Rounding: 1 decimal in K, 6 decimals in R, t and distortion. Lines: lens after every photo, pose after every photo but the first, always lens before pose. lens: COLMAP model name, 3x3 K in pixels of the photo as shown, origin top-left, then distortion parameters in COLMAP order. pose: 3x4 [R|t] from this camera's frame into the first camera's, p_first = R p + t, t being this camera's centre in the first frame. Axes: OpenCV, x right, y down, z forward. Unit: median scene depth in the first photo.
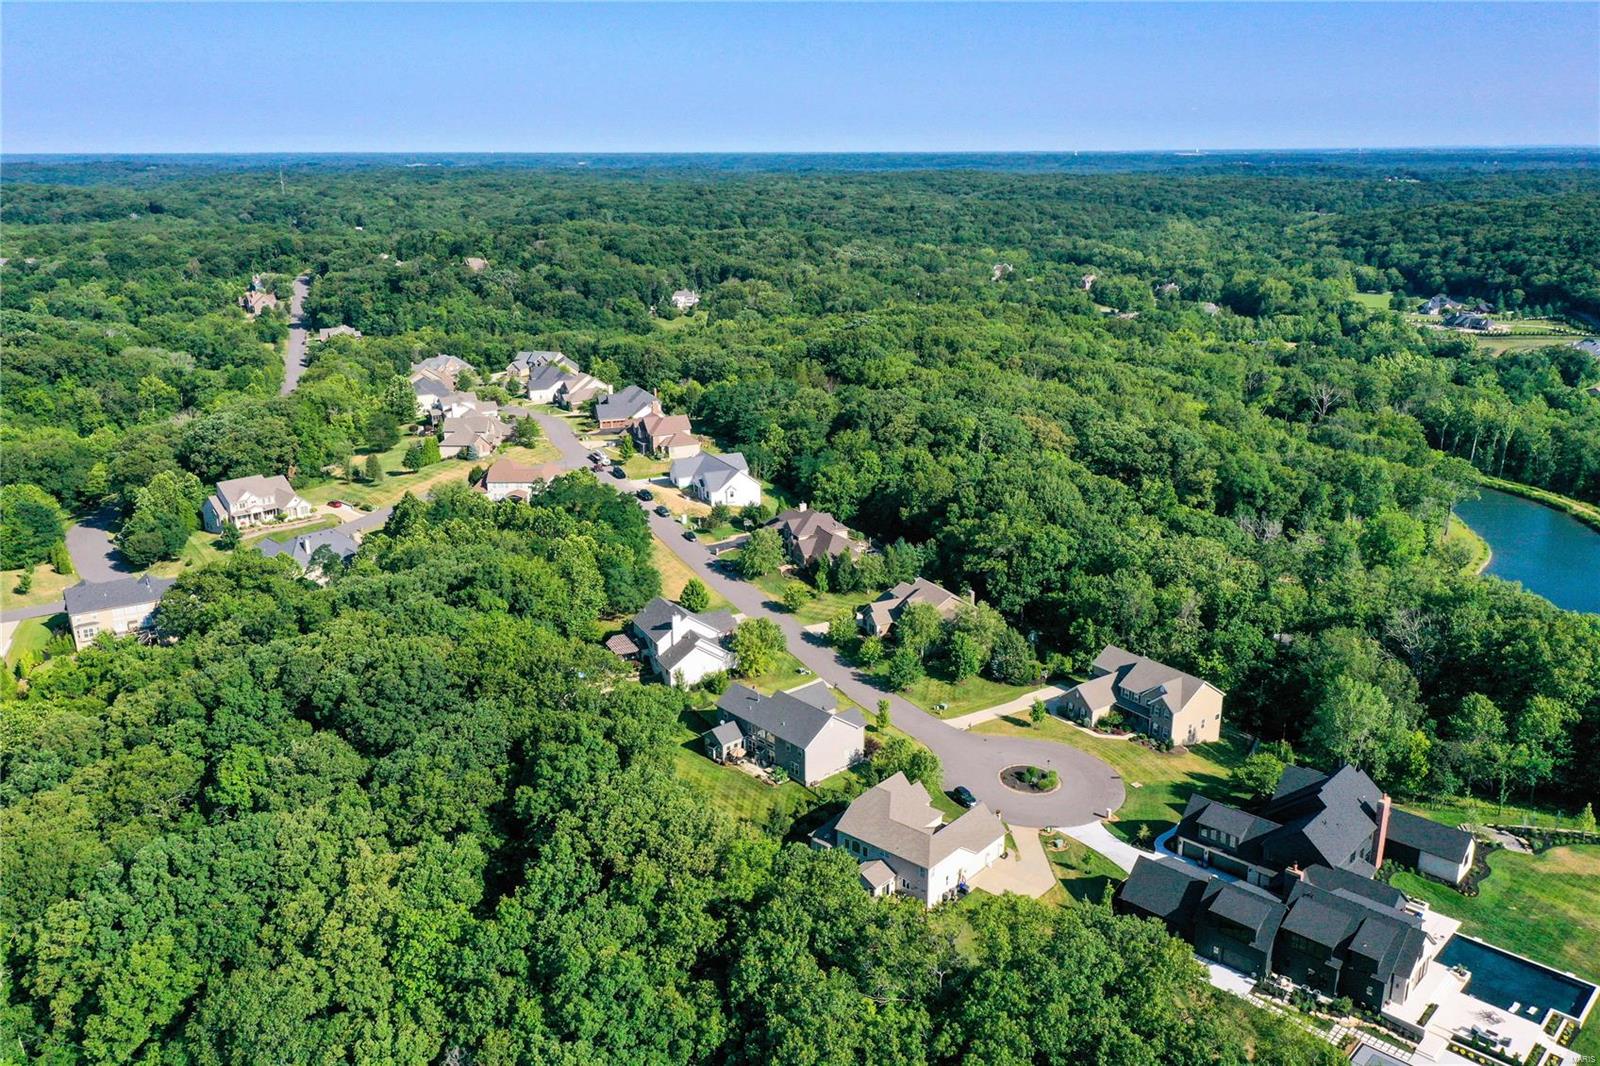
lens RADIAL K [[1271.4, 0, 798.5], [0, 1271.4, 529.4], [0, 0, 1]] dist [0.007952, 0.003307]
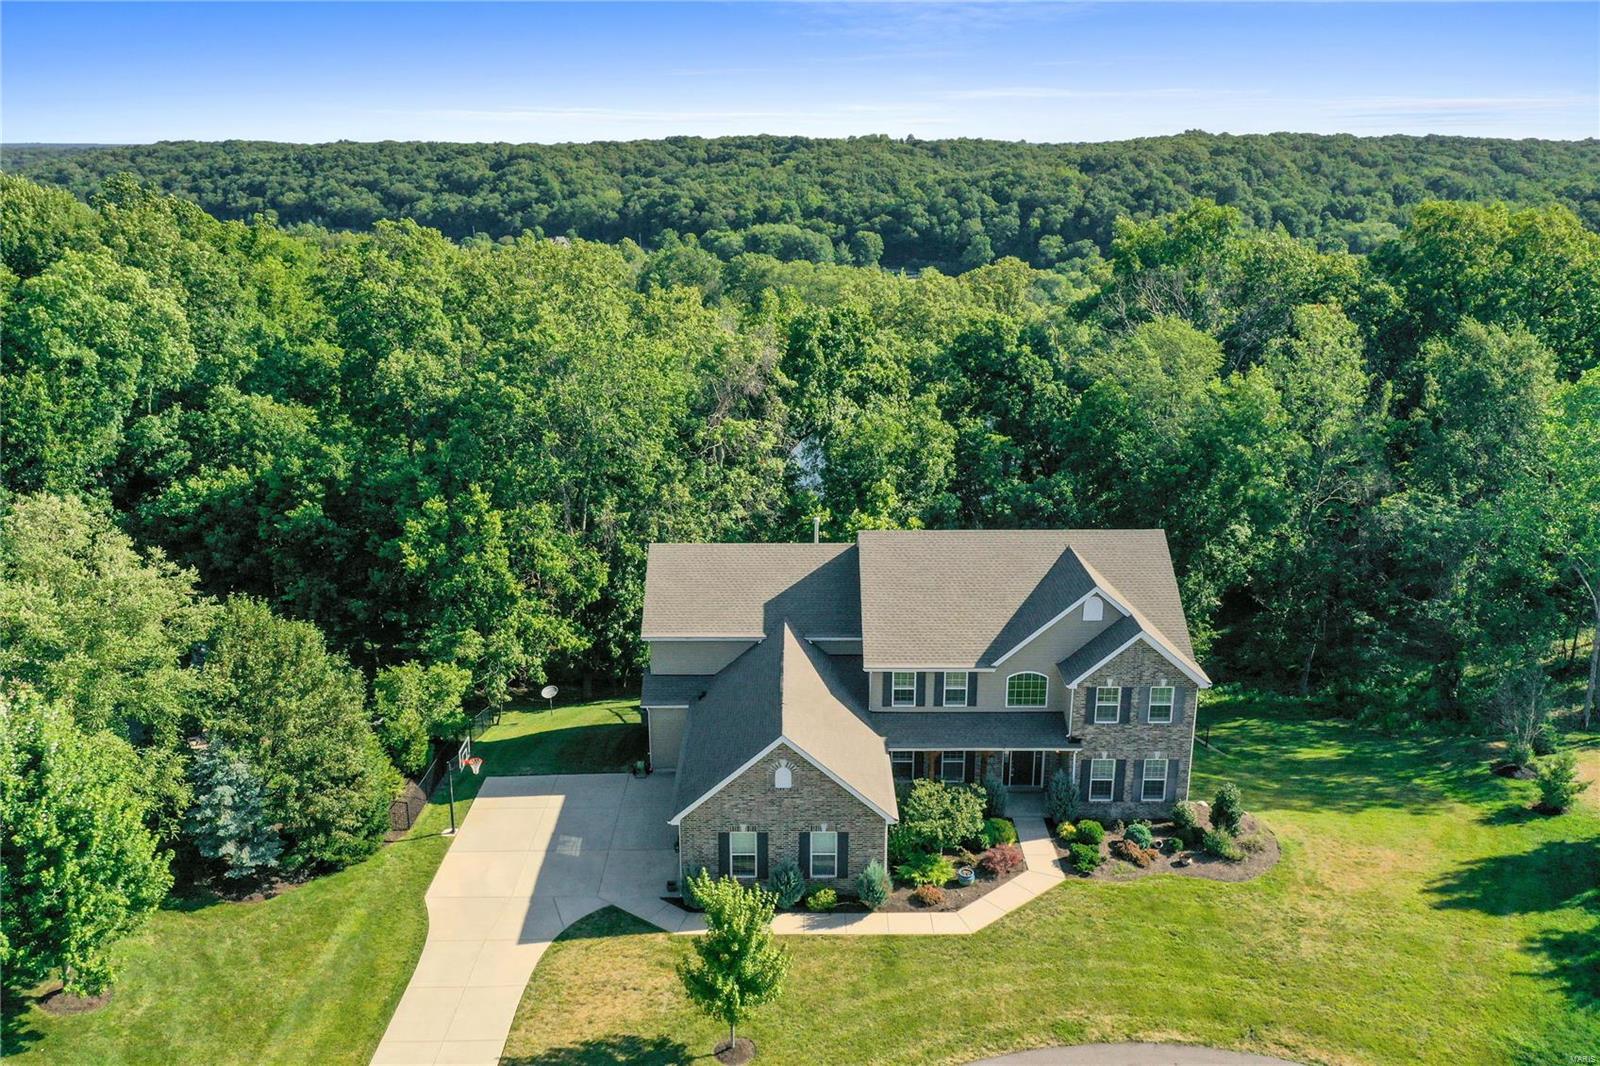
lens RADIAL K [[1271.4, 0, 802.2], [0, 1271.4, 532.4], [0, 0, 1]] dist [0.007952, 0.003307]
pose [[0.578220, -0.238273, 0.780312, 0.070812], [0.232158, 0.964919, 0.122612, 0.066395], [-0.782153, 0.110259, 0.613253, 0.837810]]
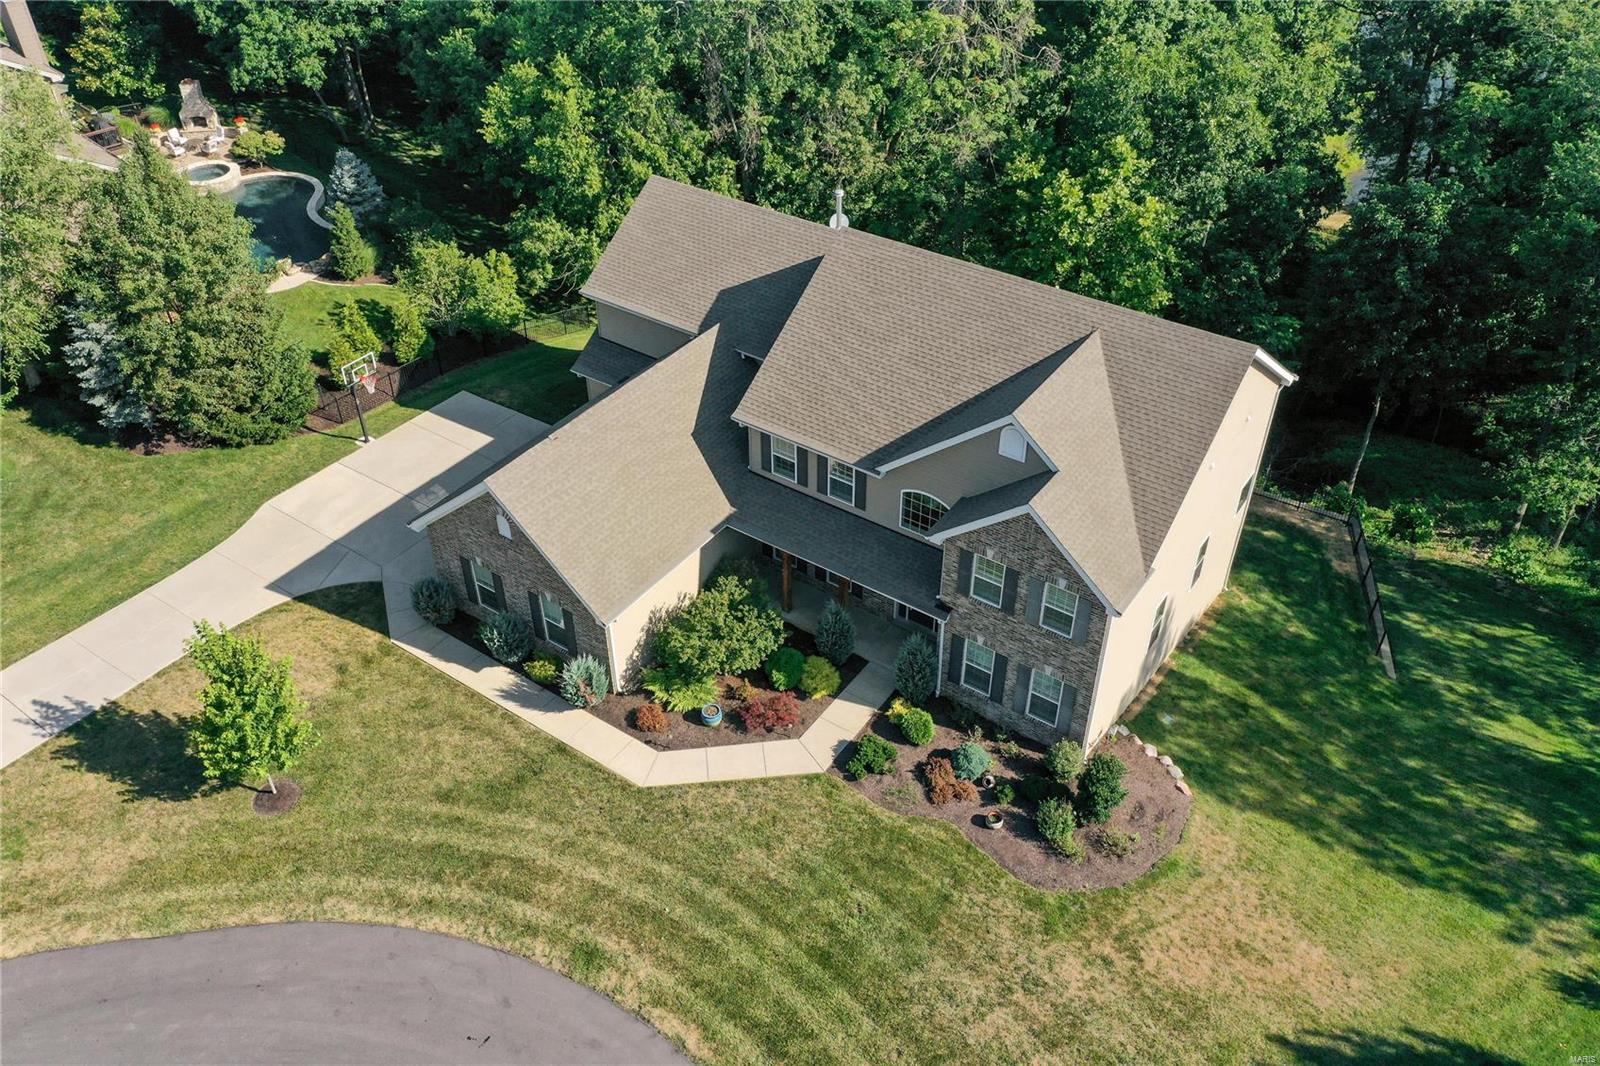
lens RADIAL K [[1271.4, 0, 797.6], [0, 1271.4, 525.4], [0, 0, 1]] dist [0.007952, 0.003307]
pose [[0.941695, -0.206054, 0.265991, 0.203600], [0.095324, 0.921538, 0.376405, 0.069366], [-0.322681, -0.329104, 0.887450, 0.810665]]
